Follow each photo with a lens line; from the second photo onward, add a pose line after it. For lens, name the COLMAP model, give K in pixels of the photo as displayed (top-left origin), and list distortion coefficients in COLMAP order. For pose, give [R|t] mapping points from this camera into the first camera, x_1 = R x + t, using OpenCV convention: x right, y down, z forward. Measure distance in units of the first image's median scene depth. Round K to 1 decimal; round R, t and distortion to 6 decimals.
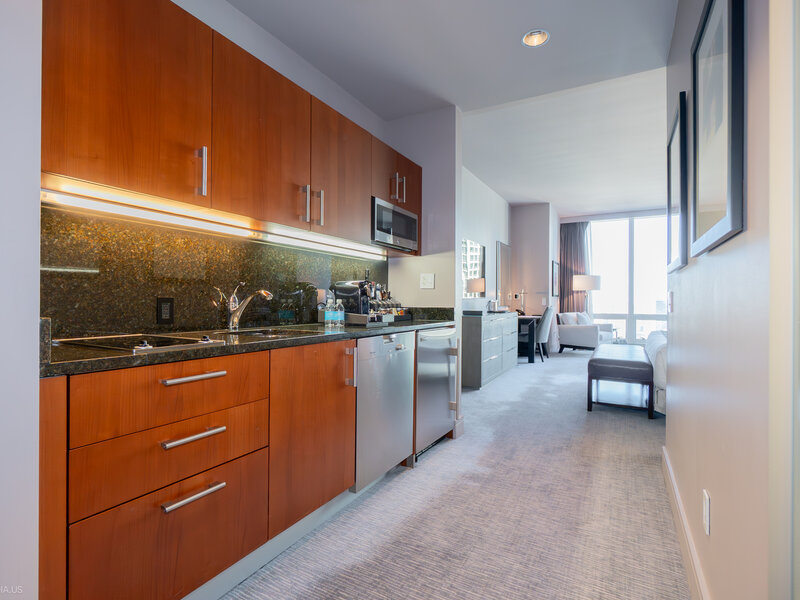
lens RADIAL K [[398.9, 0, 407.5], [0, 398.9, 300.6], [0, 0, 1]] dist [-0.011934, 0.003780]
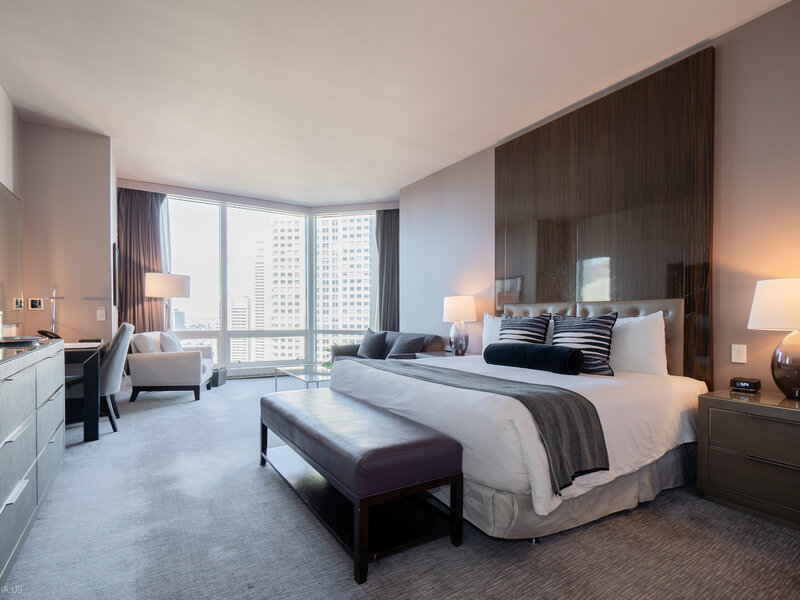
lens RADIAL K [[398.9, 0, 398.8], [0, 398.9, 321.4], [0, 0, 1]] dist [-0.011934, 0.003780]
pose [[0.468207, -0.015700, 0.883479, 0.047135], [-0.005157, 0.999777, 0.020500, -0.001292], [-0.883604, -0.014154, 0.468022, 0.356526]]
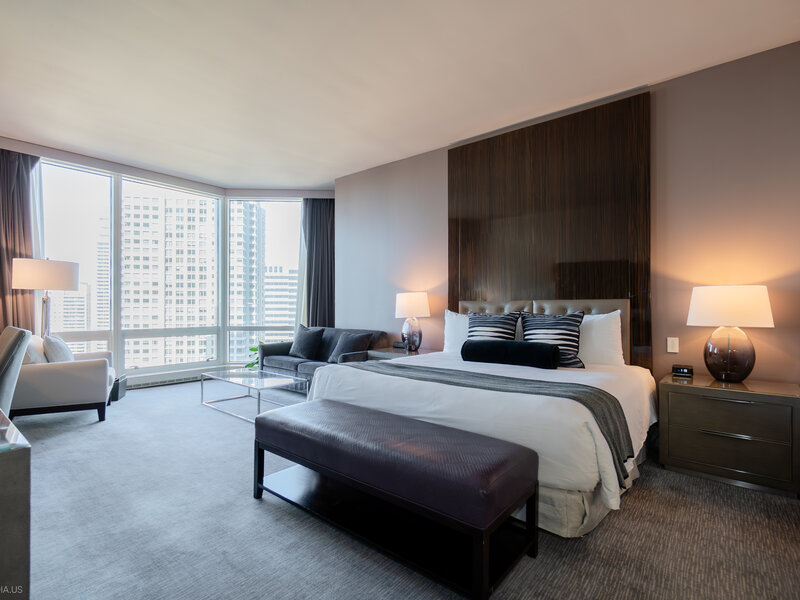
lens RADIAL K [[398.9, 0, 406.5], [0, 398.9, 303.3], [0, 0, 1]] dist [-0.011934, 0.003780]
pose [[0.169384, 0.000687, 0.985550, 0.026764], [-0.003850, 0.999993, -0.000035, -0.010549], [-0.985543, -0.003788, 0.169386, 0.460026]]
